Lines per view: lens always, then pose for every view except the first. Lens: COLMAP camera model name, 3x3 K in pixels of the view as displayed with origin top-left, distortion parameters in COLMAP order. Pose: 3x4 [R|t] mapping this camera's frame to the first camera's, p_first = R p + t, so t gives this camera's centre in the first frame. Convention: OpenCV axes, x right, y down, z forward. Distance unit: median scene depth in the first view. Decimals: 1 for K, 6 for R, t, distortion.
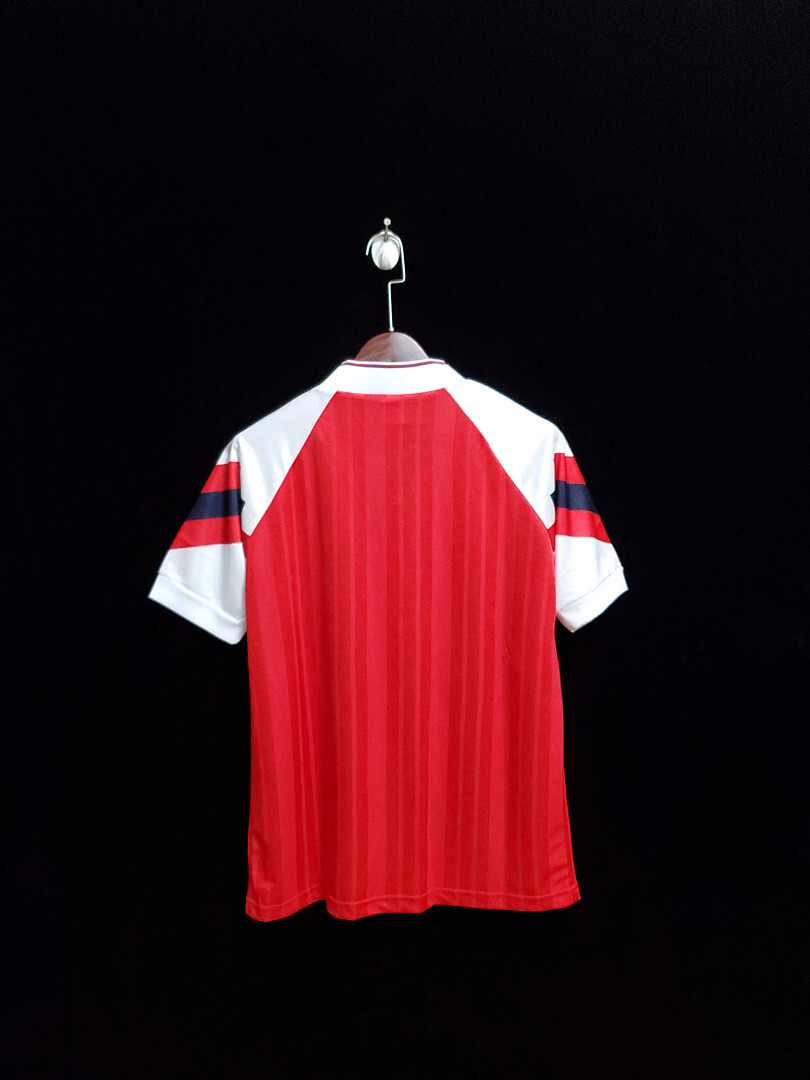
lens RADIAL K [[844.0, 0, 405.0], [0, 844.0, 540.0], [0, 0, 1]] dist [-0.015000, -0.006103]
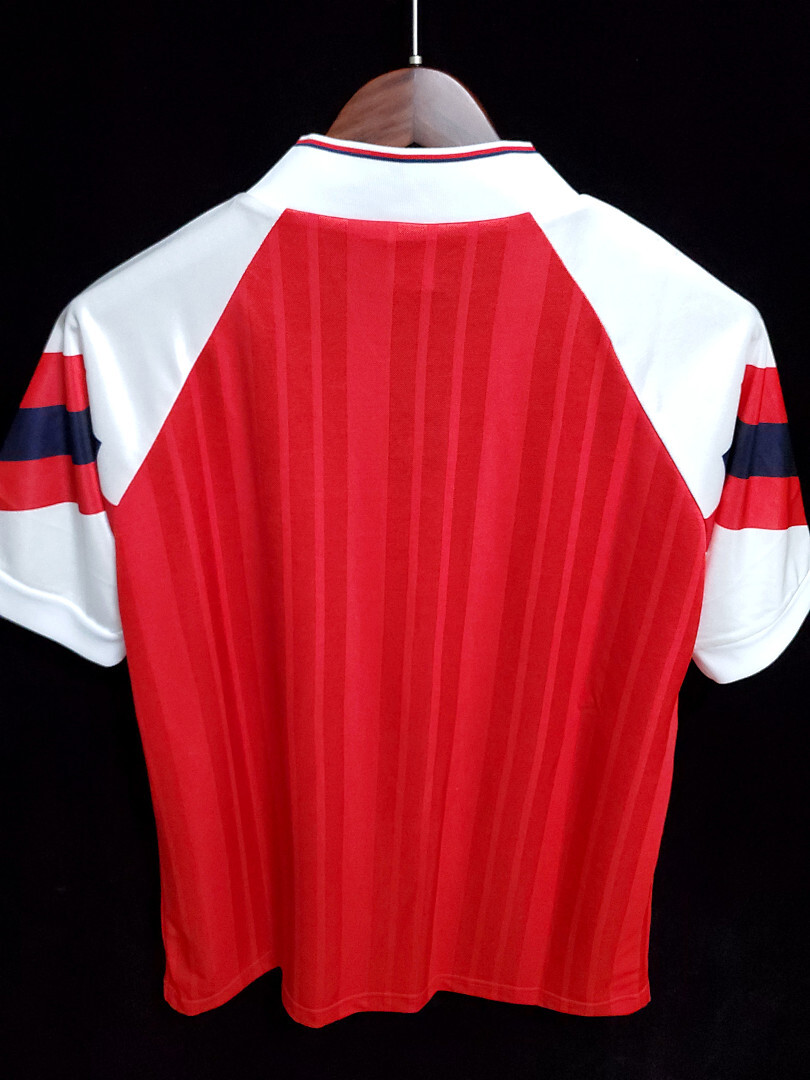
lens RADIAL K [[844.0, 0, 405.0], [0, 844.0, 540.0], [0, 0, 1]] dist [-0.015000, -0.006103]
pose [[0.999011, 0.044101, 0.005611, -0.013018], [-0.043495, 0.943464, 0.328610, -0.157654], [0.009198, -0.328529, 0.944449, 0.513674]]
